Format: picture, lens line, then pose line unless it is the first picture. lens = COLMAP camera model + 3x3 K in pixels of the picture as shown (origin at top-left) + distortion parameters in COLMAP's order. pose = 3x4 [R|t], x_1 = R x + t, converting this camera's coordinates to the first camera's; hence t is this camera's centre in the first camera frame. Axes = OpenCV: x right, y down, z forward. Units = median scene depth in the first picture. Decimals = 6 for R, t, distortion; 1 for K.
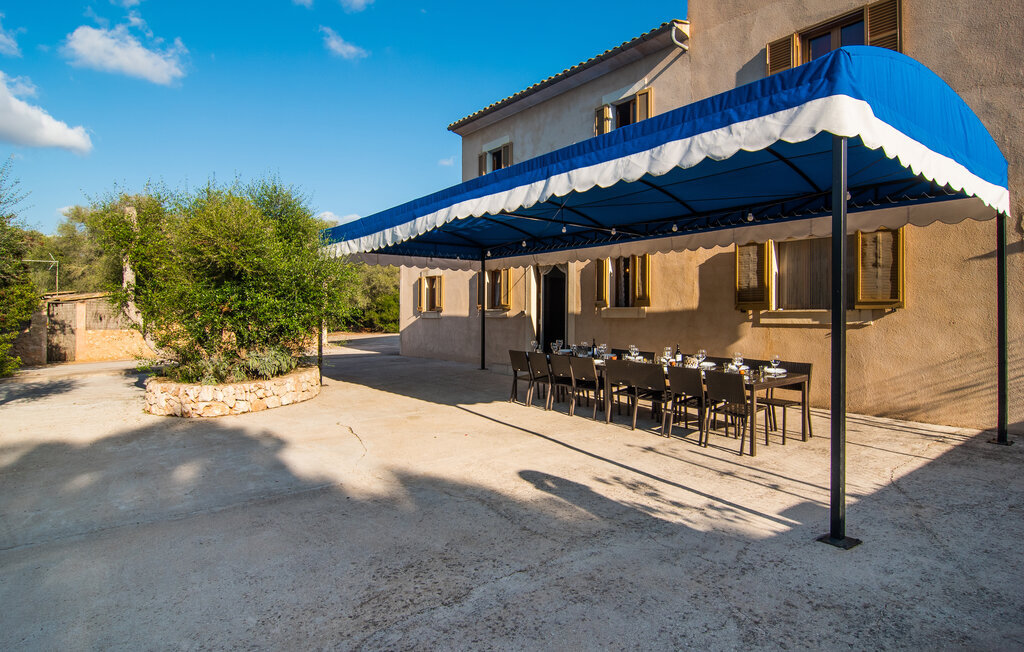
lens RADIAL K [[592.9, 0, 515.6], [0, 592.9, 314.7], [0, 0, 1]] dist [0.001521, -0.012349]
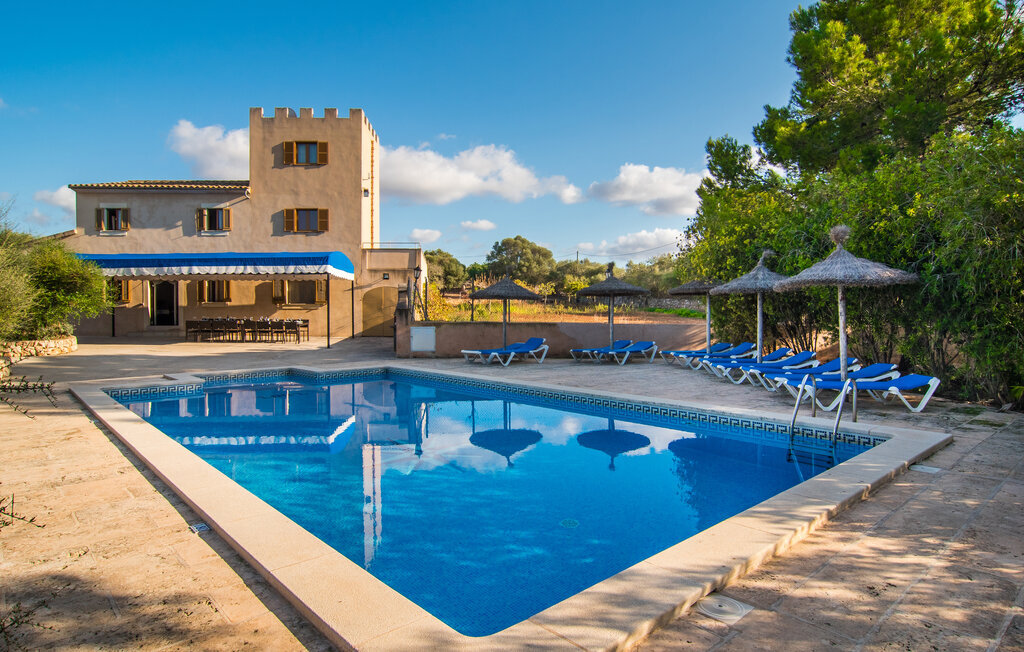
lens RADIAL K [[592.9, 0, 515.6], [0, 592.9, 314.7], [0, 0, 1]] dist [0.001521, -0.012349]
pose [[0.573633, -0.014157, 0.818990, -1.679165], [-0.000407, 0.999846, 0.017568, -0.009949], [-0.819112, -0.010411, 0.573539, -2.021913]]
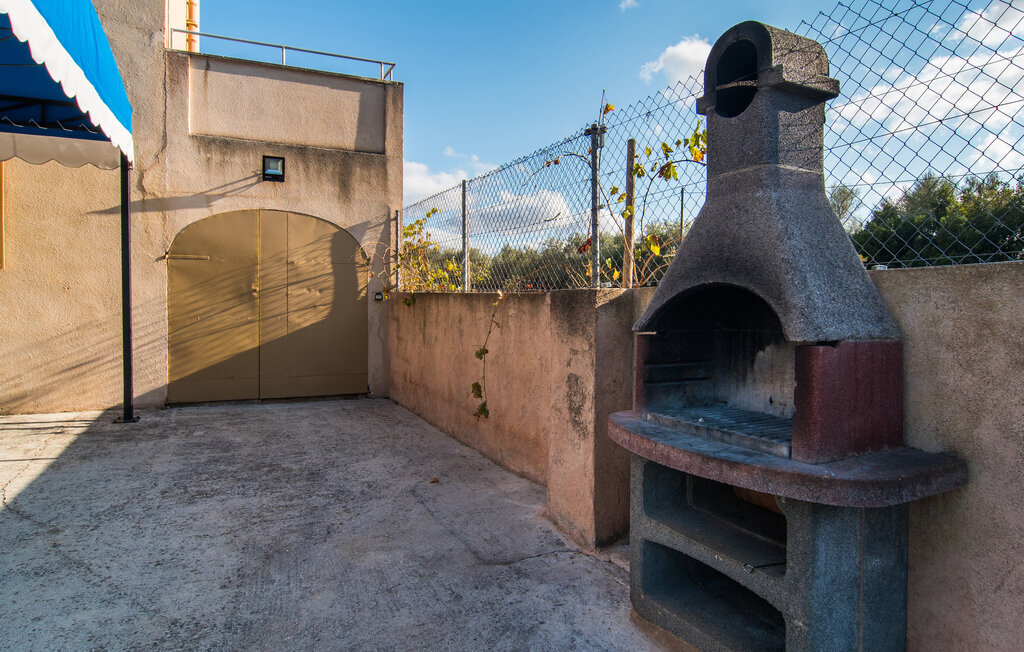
lens RADIAL K [[592.9, 0, 515.6], [0, 592.9, 314.7], [0, 0, 1]] dist [0.001521, -0.012349]
pose [[0.242283, -0.019129, 0.970017, 0.090317], [-0.009678, 0.999708, 0.022132, 0.028805], [-0.970157, -0.014750, 0.242027, 0.199064]]
